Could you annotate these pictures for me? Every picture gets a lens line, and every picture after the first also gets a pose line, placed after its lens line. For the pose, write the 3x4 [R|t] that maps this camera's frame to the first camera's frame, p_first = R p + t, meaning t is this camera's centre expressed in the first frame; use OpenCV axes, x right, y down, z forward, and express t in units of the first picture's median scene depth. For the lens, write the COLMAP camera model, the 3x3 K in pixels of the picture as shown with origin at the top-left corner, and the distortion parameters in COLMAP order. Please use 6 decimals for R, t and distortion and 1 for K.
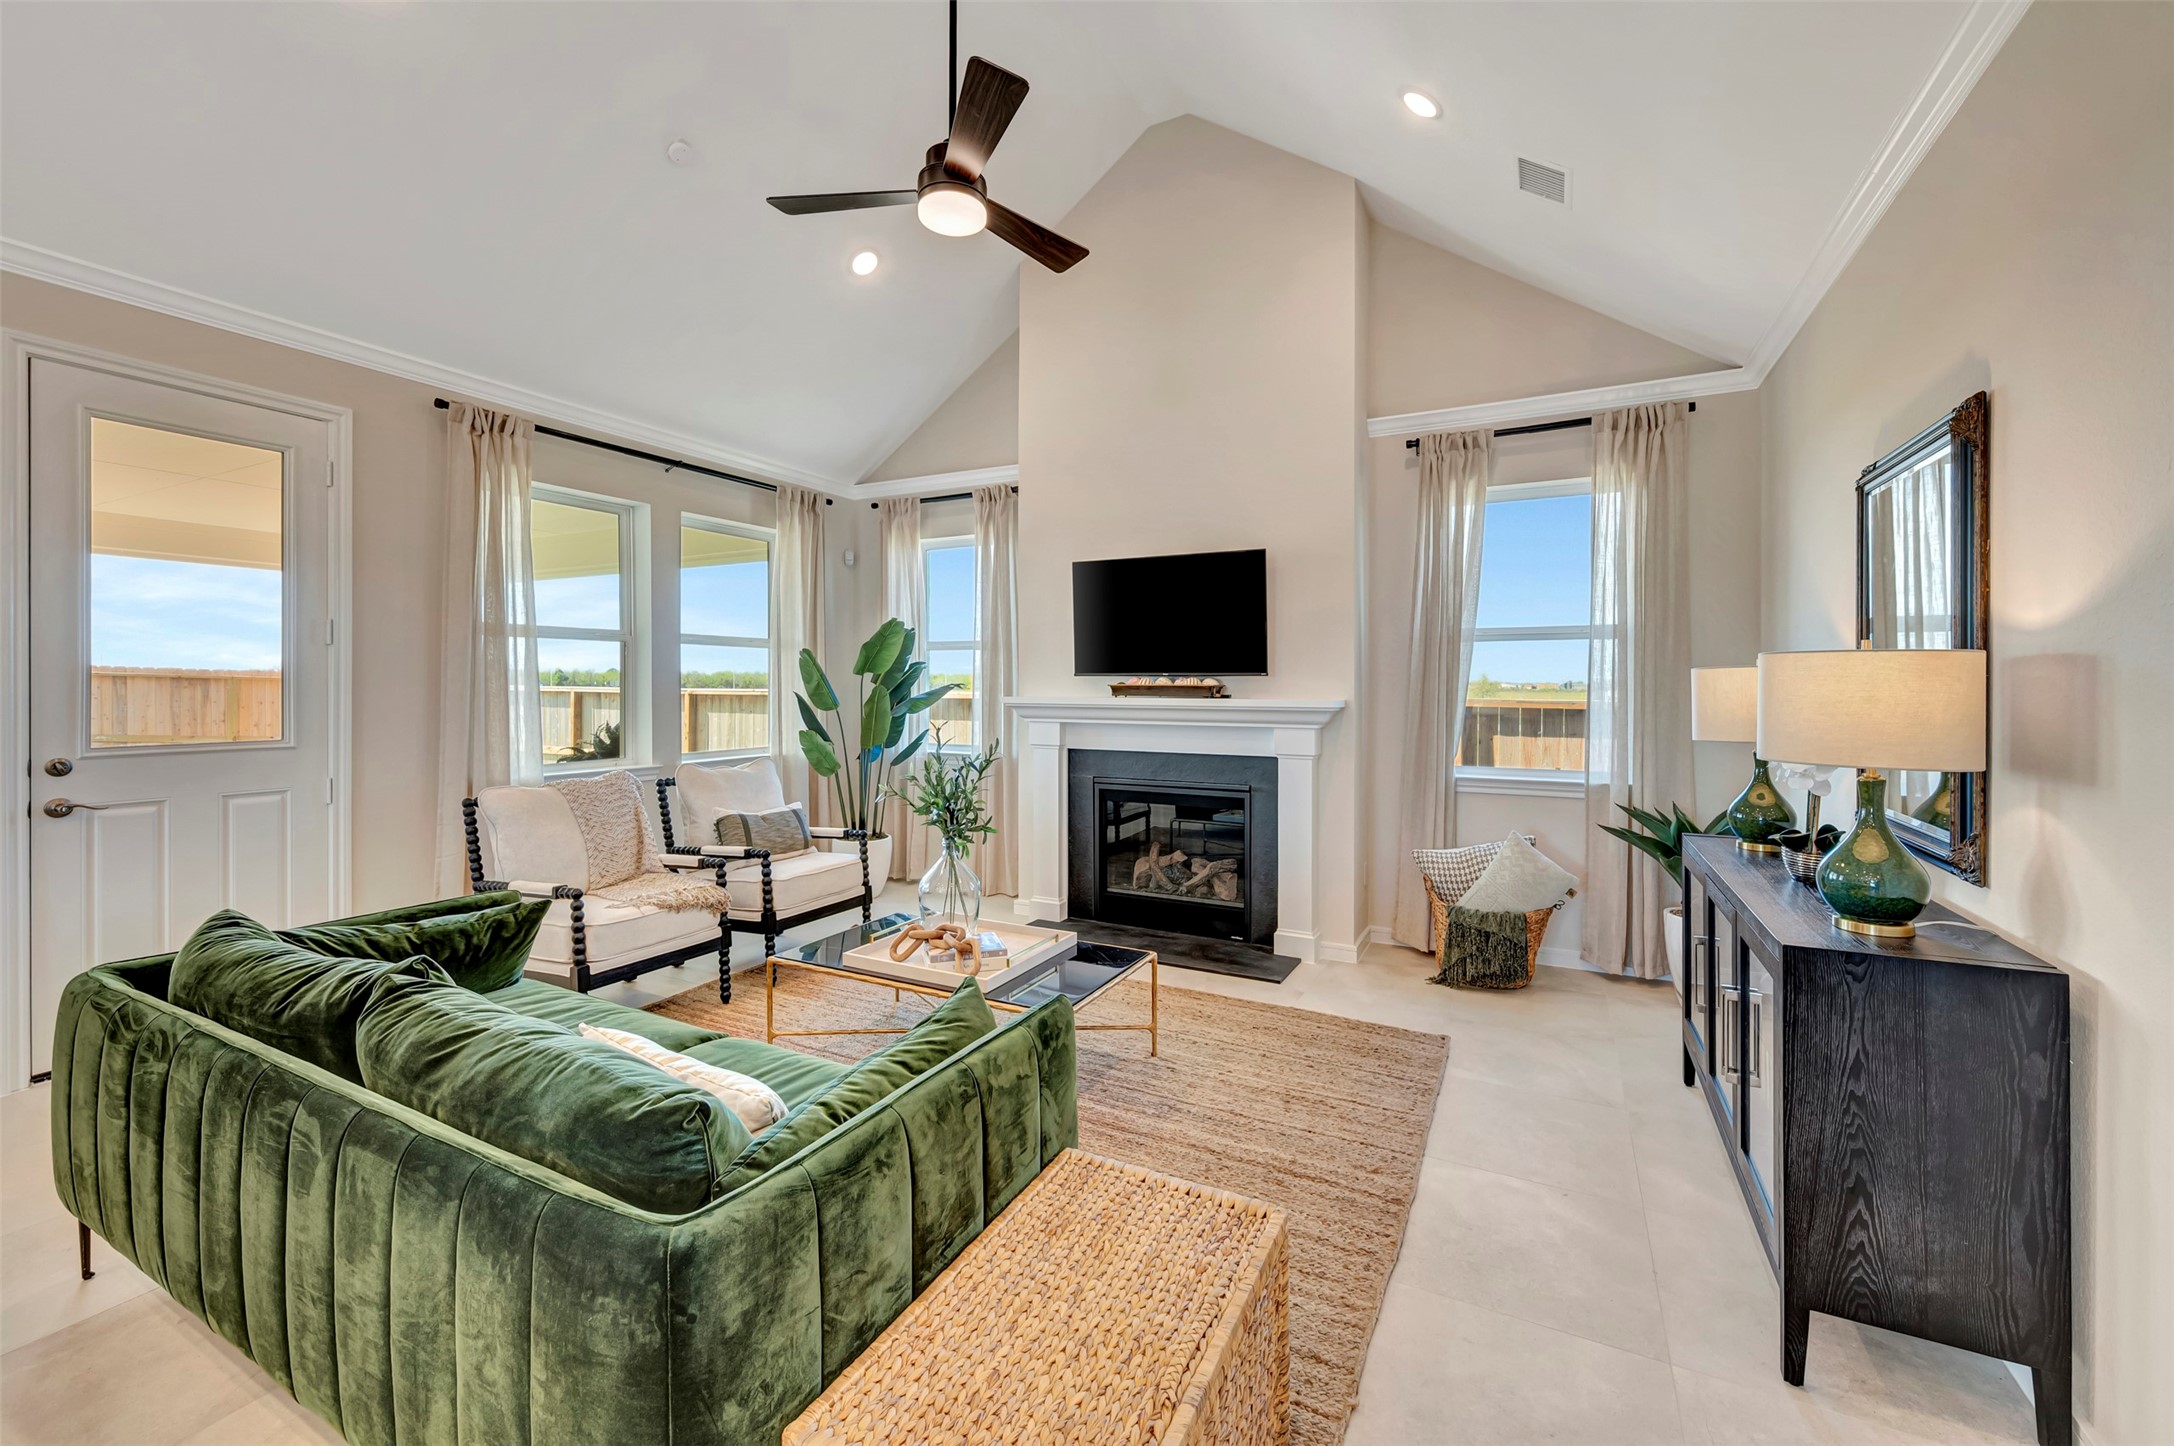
lens RADIAL K [[868.5, 0, 1088.0], [0, 868.5, 687.6], [0, 0, 1]] dist [-0.005816, 0.000226]
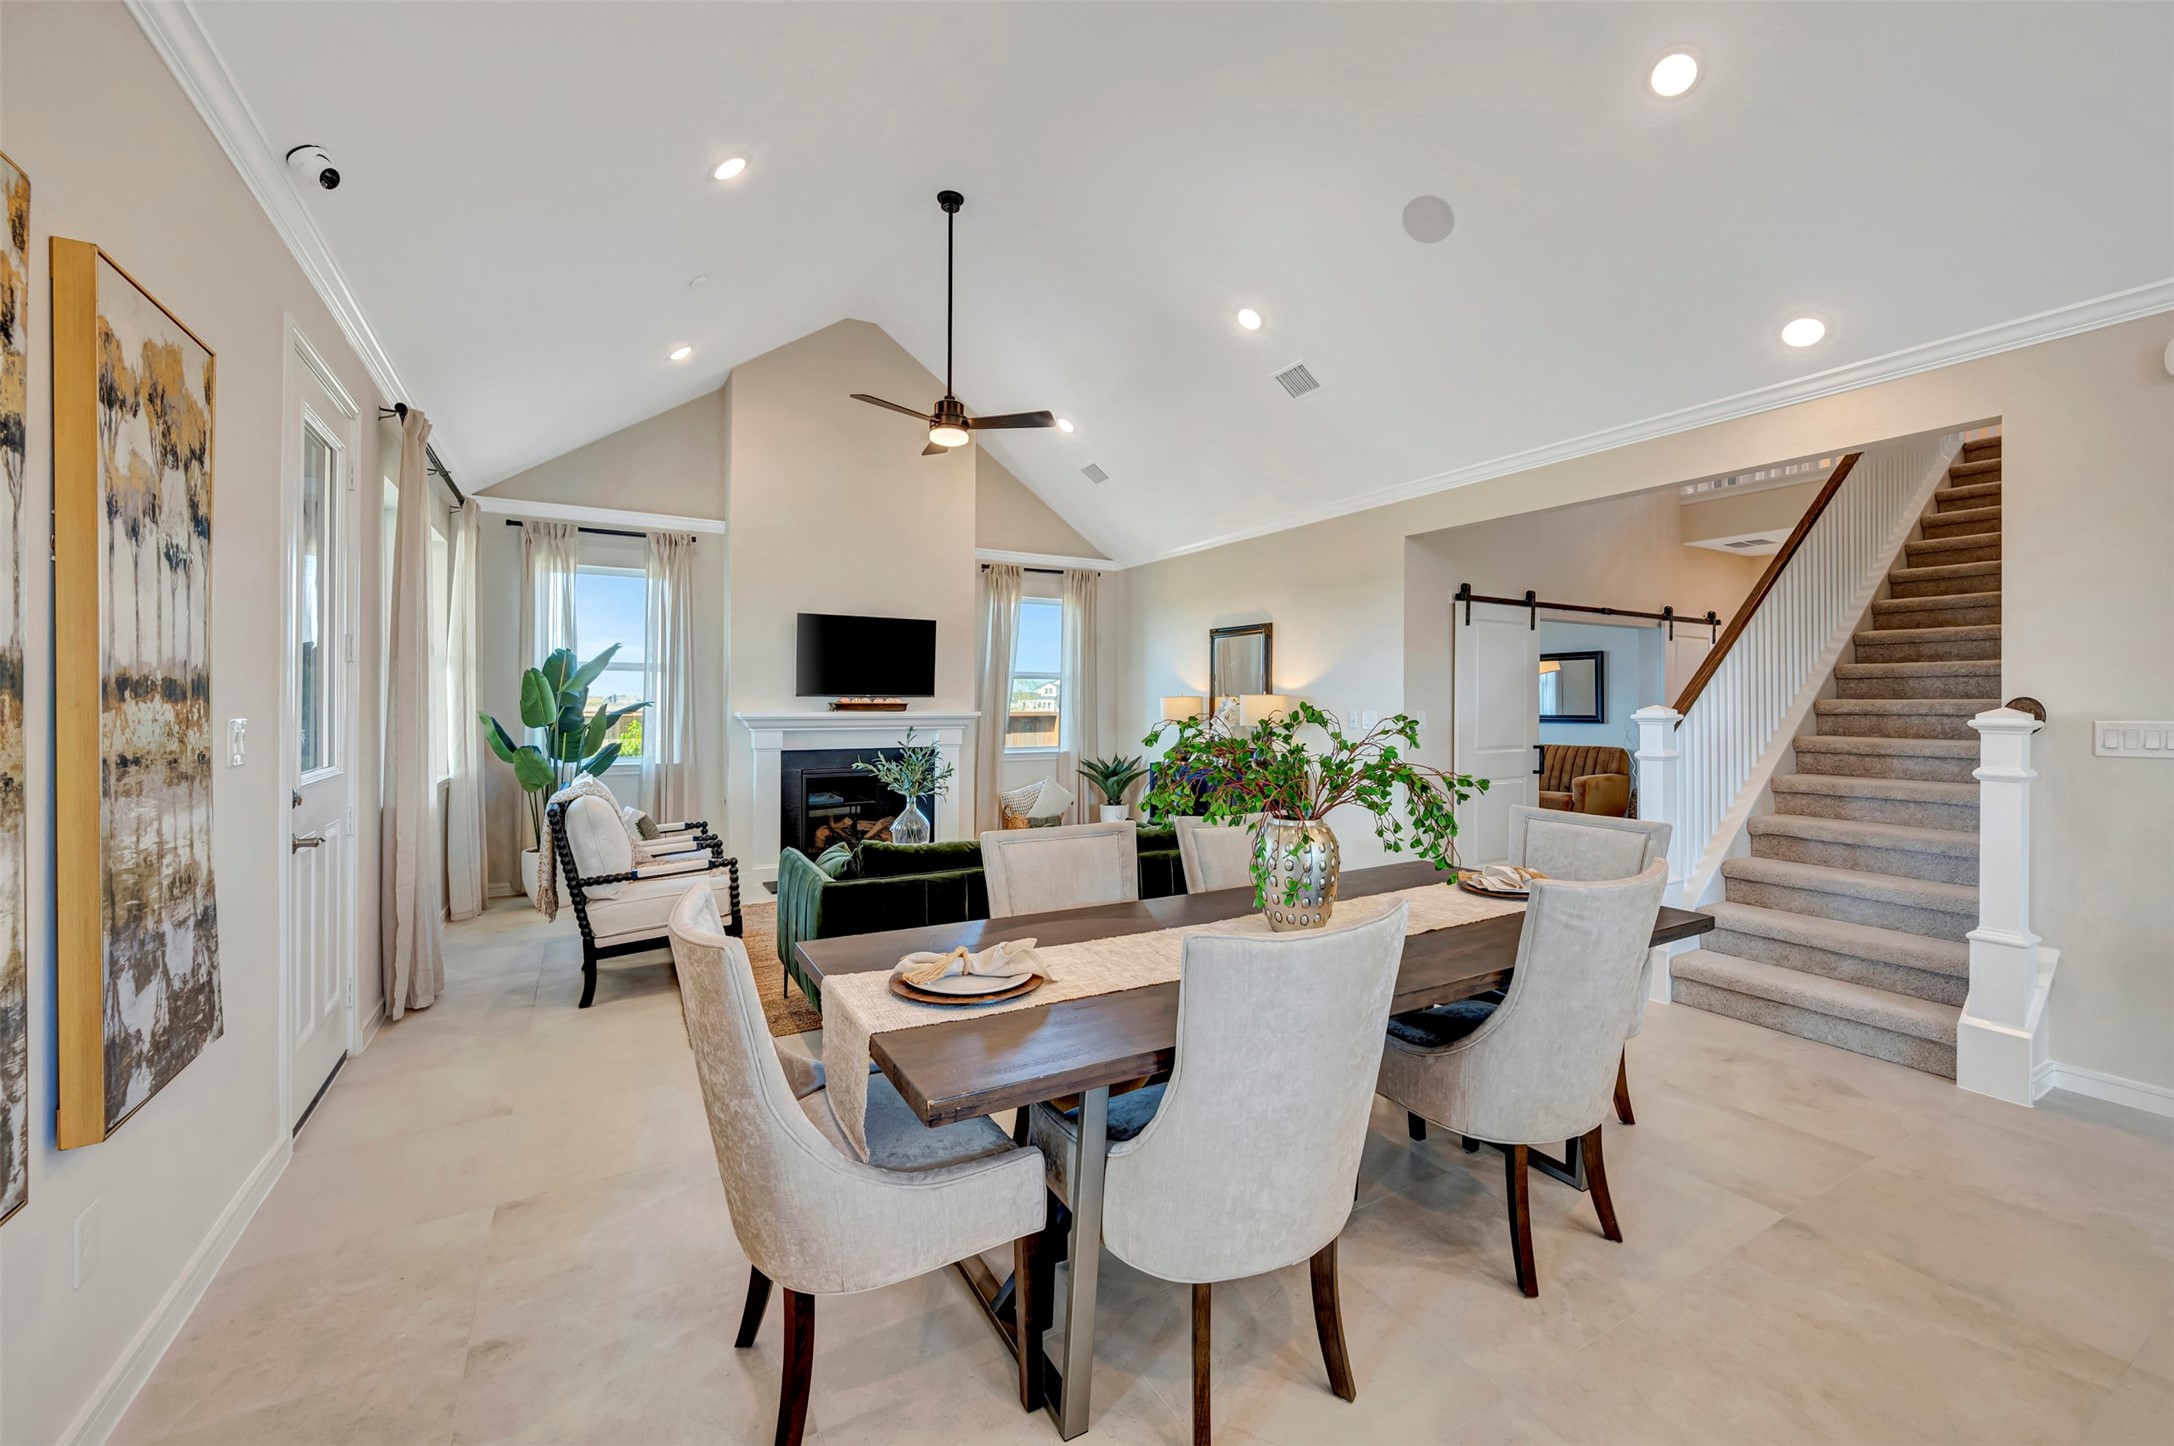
lens RADIAL K [[868.5, 0, 1093.0], [0, 868.5, 706.2], [0, 0, 1]] dist [-0.005816, 0.000226]
pose [[0.532505, -0.002850, 0.846422, -1.001441], [0.001742, 0.999996, 0.002271, -0.000219], [-0.846425, 0.000265, 0.532508, -0.125060]]
